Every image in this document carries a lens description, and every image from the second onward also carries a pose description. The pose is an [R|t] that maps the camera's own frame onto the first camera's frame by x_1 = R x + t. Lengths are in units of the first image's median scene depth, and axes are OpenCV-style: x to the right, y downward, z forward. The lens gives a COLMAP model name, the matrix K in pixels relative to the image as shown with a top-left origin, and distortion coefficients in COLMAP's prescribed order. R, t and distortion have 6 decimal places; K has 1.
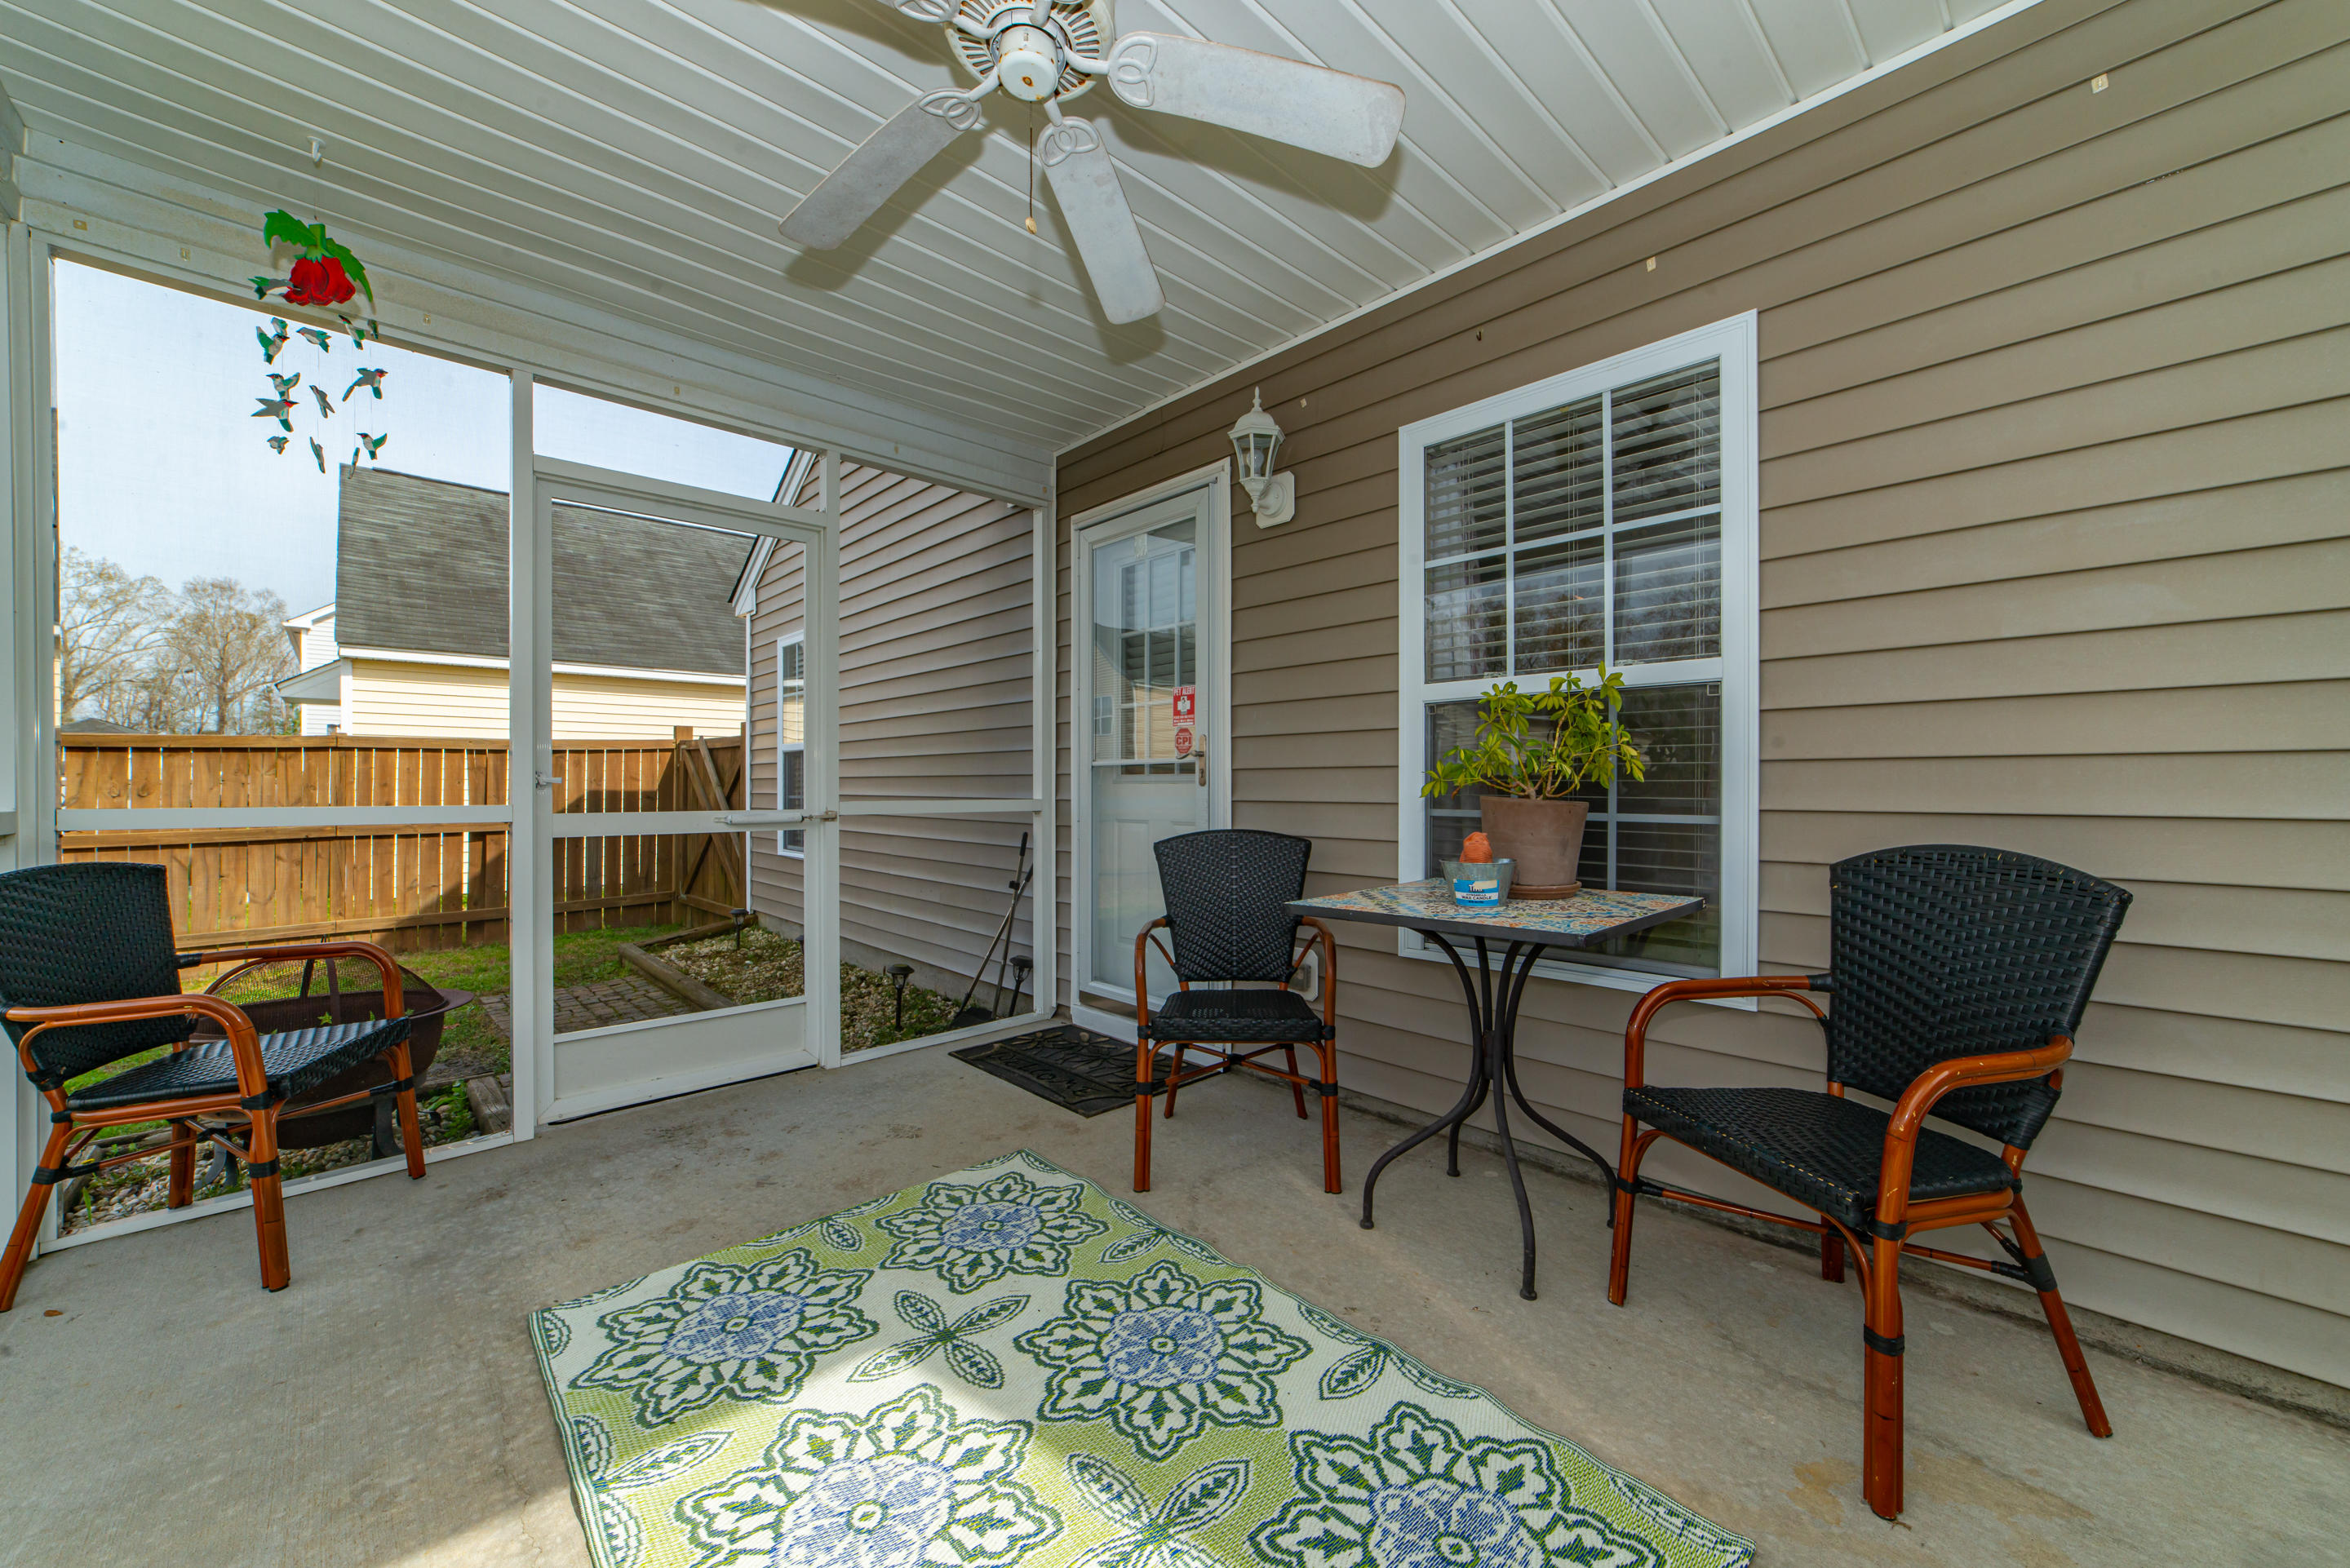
lens RADIAL K [[904.8, 0, 1175.2], [0, 904.8, 789.2], [0, 0, 1]] dist [-0.021769, 0.009333]
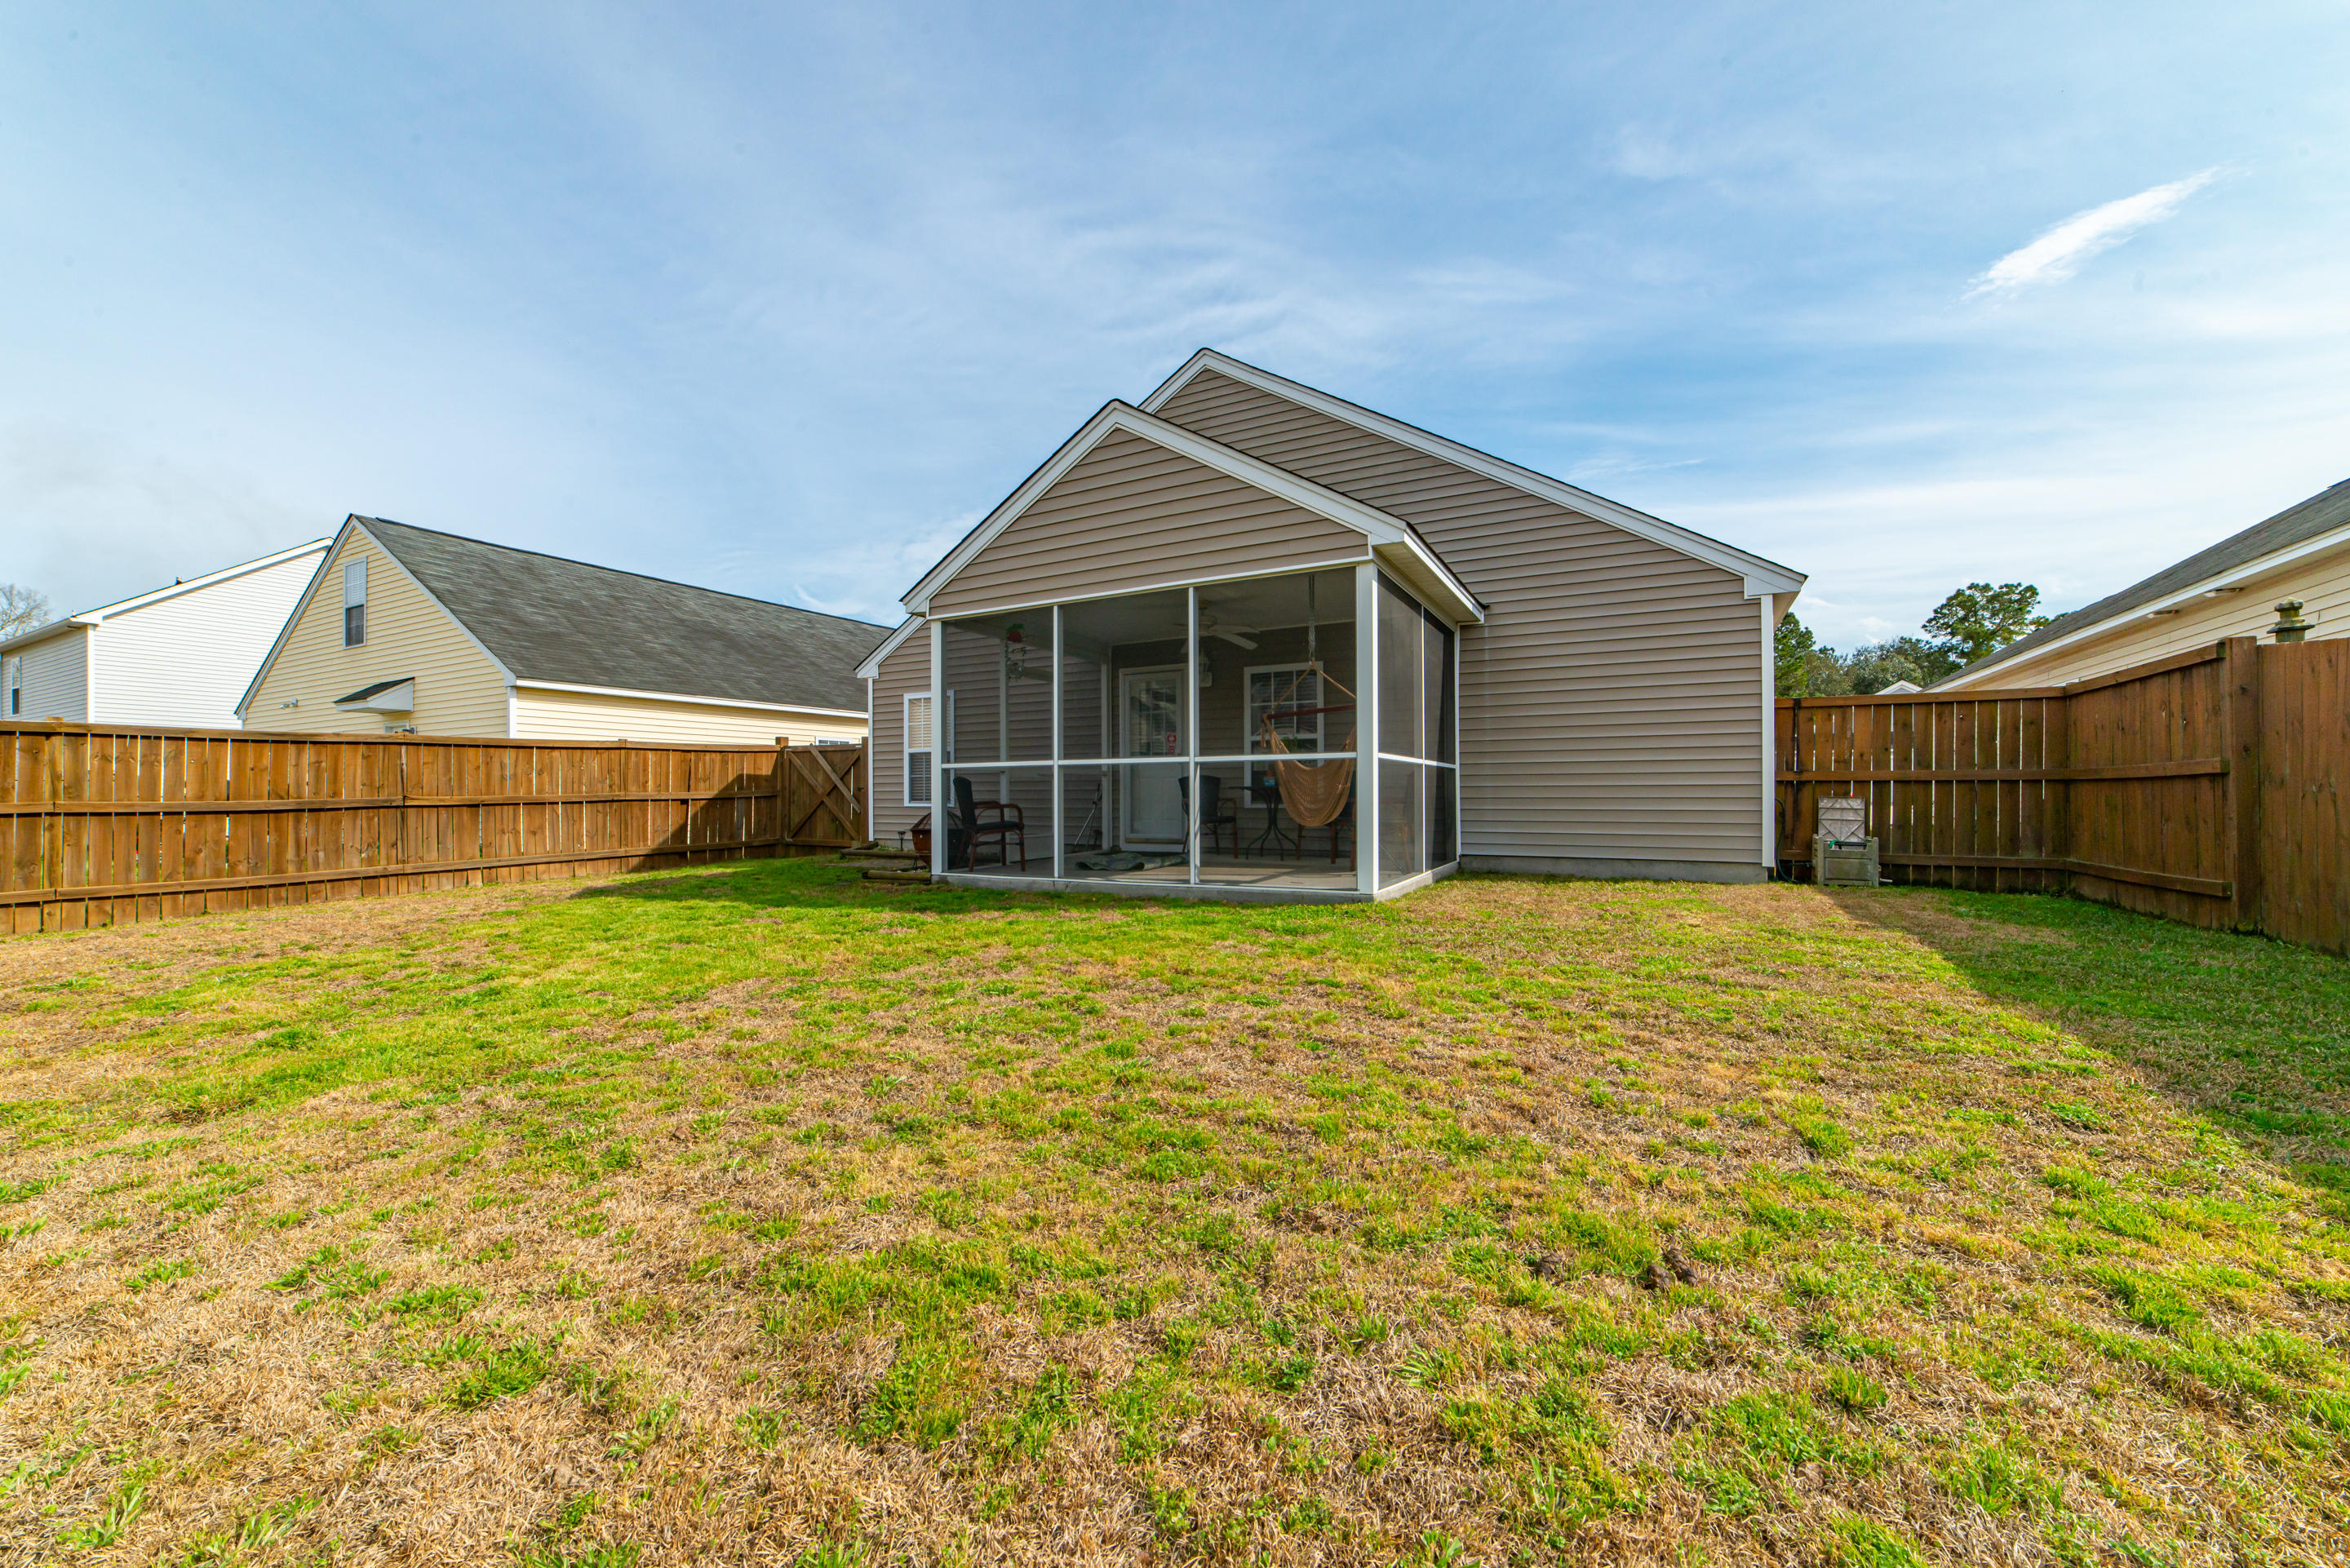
lens RADIAL K [[904.8, 0, 1175.2], [0, 904.8, 789.2], [0, 0, 1]] dist [-0.021769, 0.009333]
pose [[0.949297, -0.002352, 0.314372, -0.472265], [0.005430, 0.999945, -0.008918, 0.053965], [-0.314334, 0.010173, 0.949258, -0.966250]]
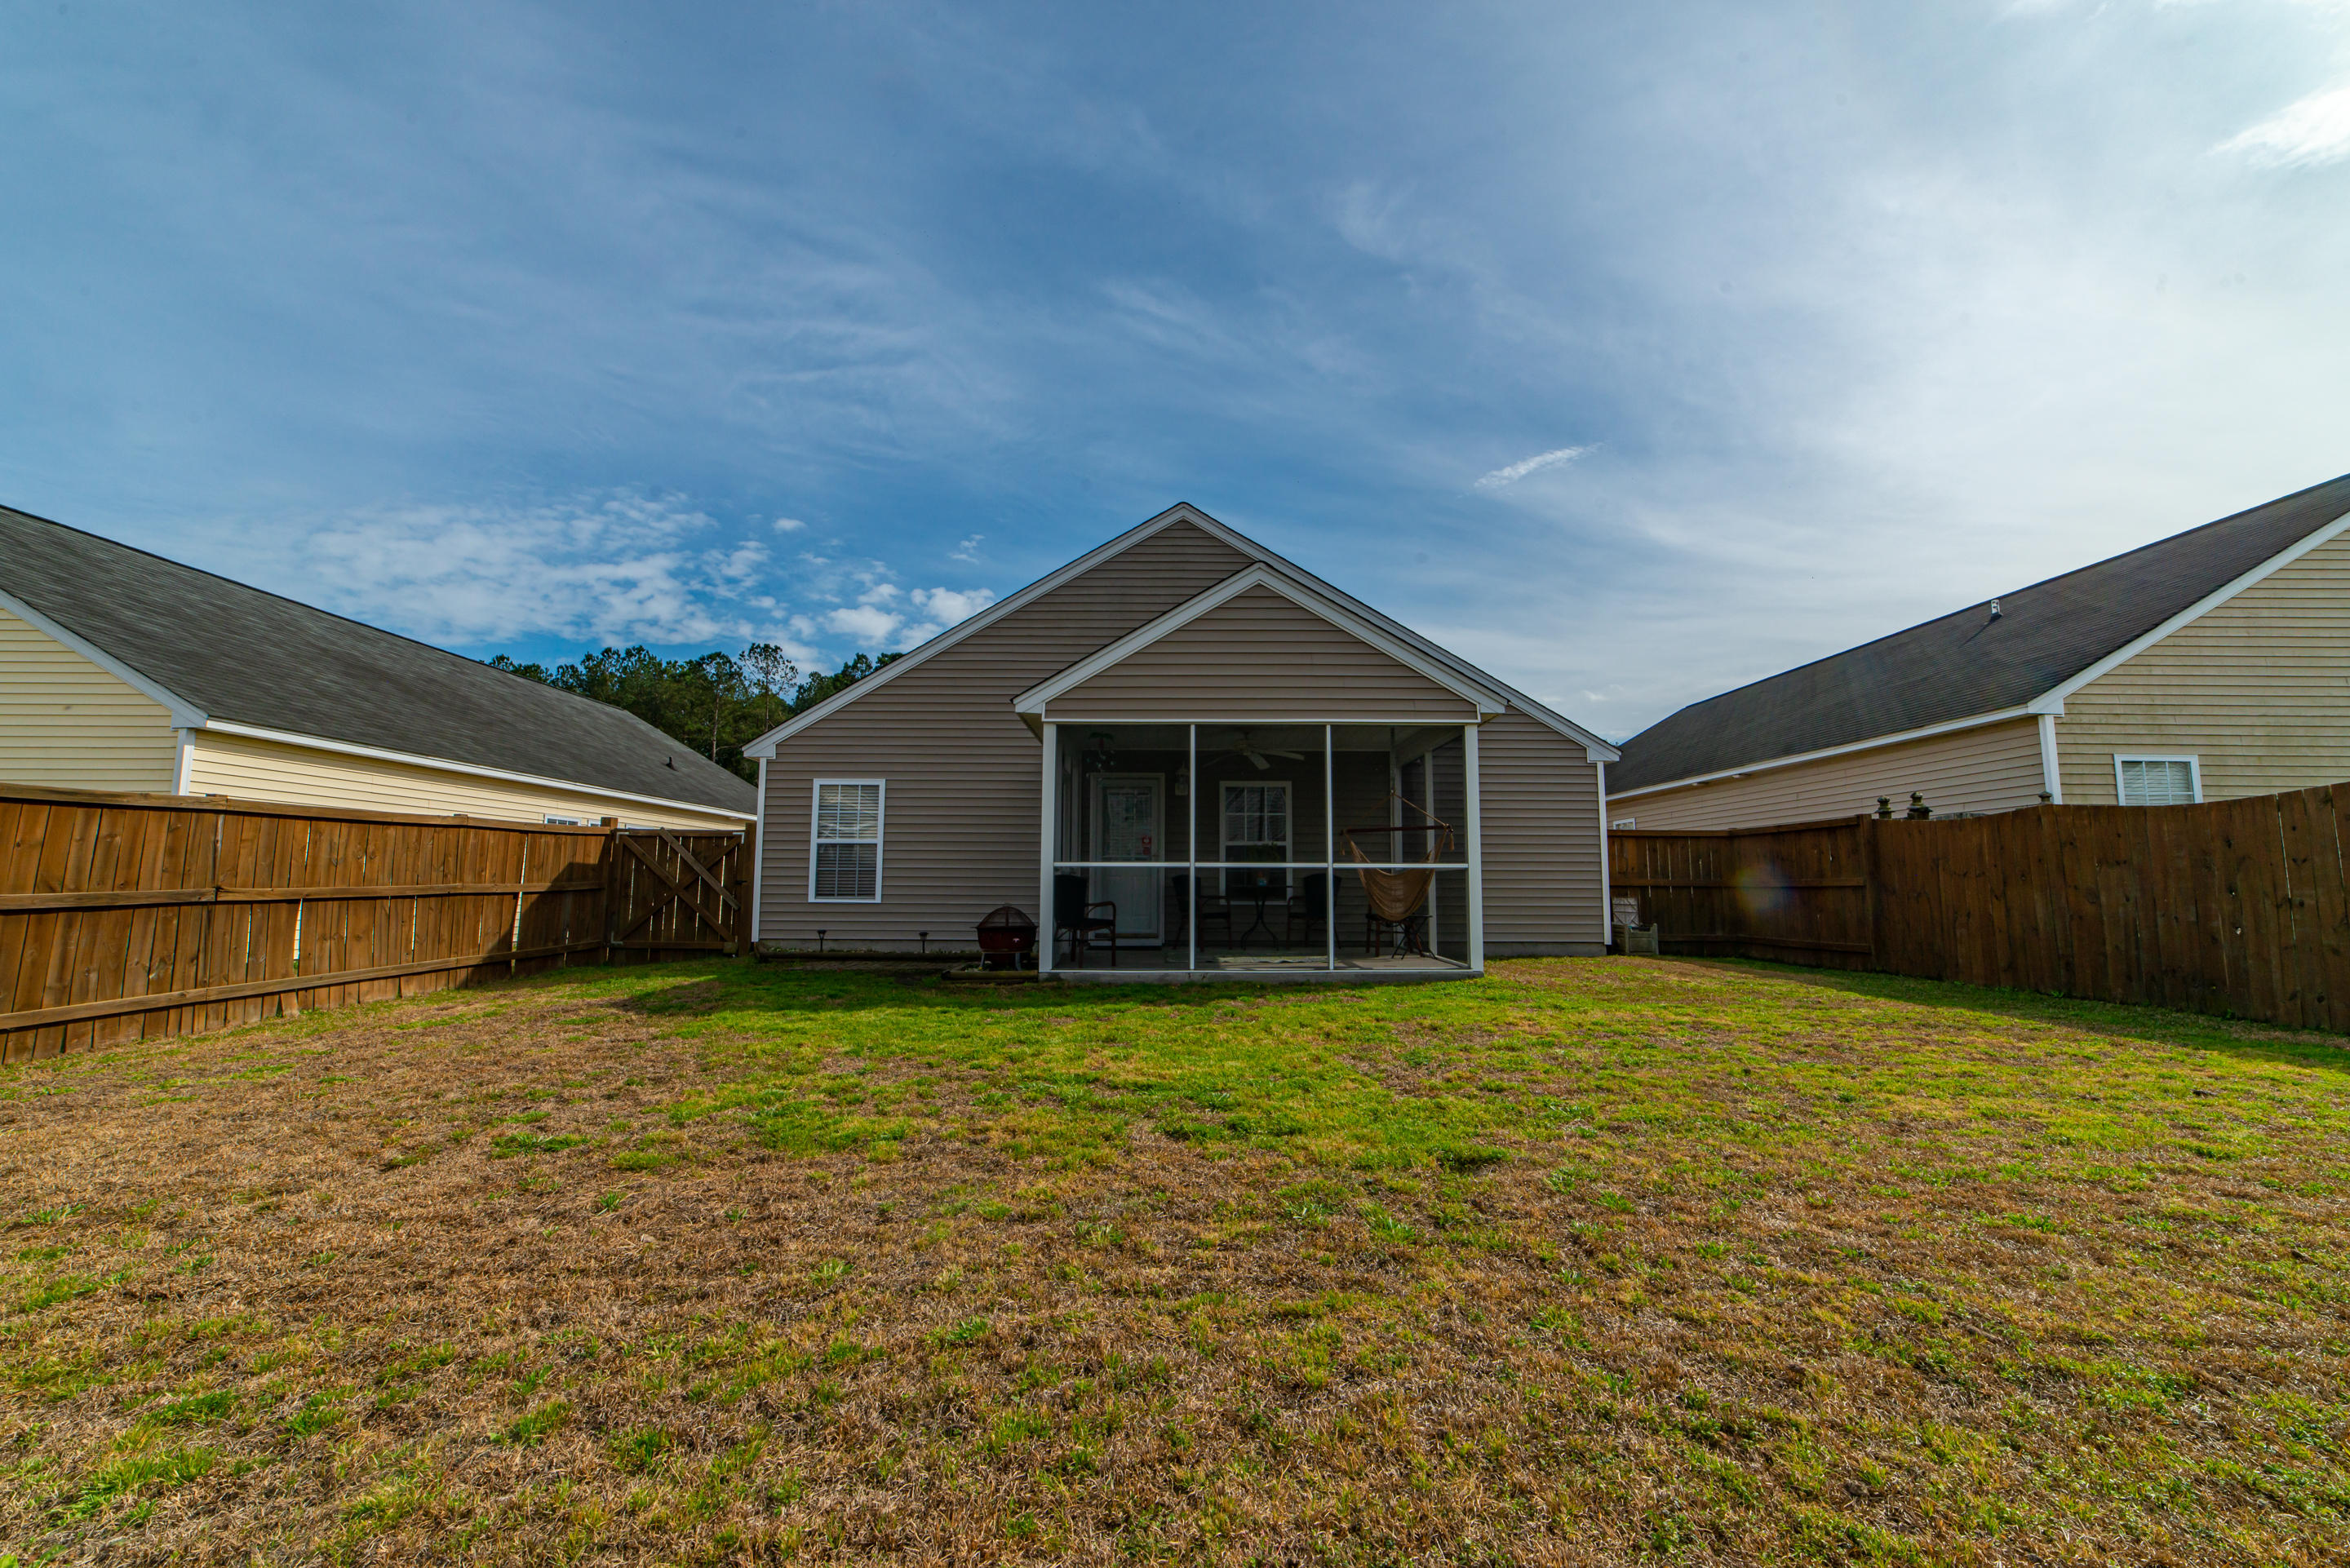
lens RADIAL K [[904.8, 0, 1175.2], [0, 904.8, 789.2], [0, 0, 1]] dist [-0.021769, 0.009333]
pose [[0.674237, 0.082986, 0.733838, -1.197803], [-0.001876, 0.993856, -0.110666, 0.045165], [-0.738513, 0.073238, 0.670250, -0.679099]]
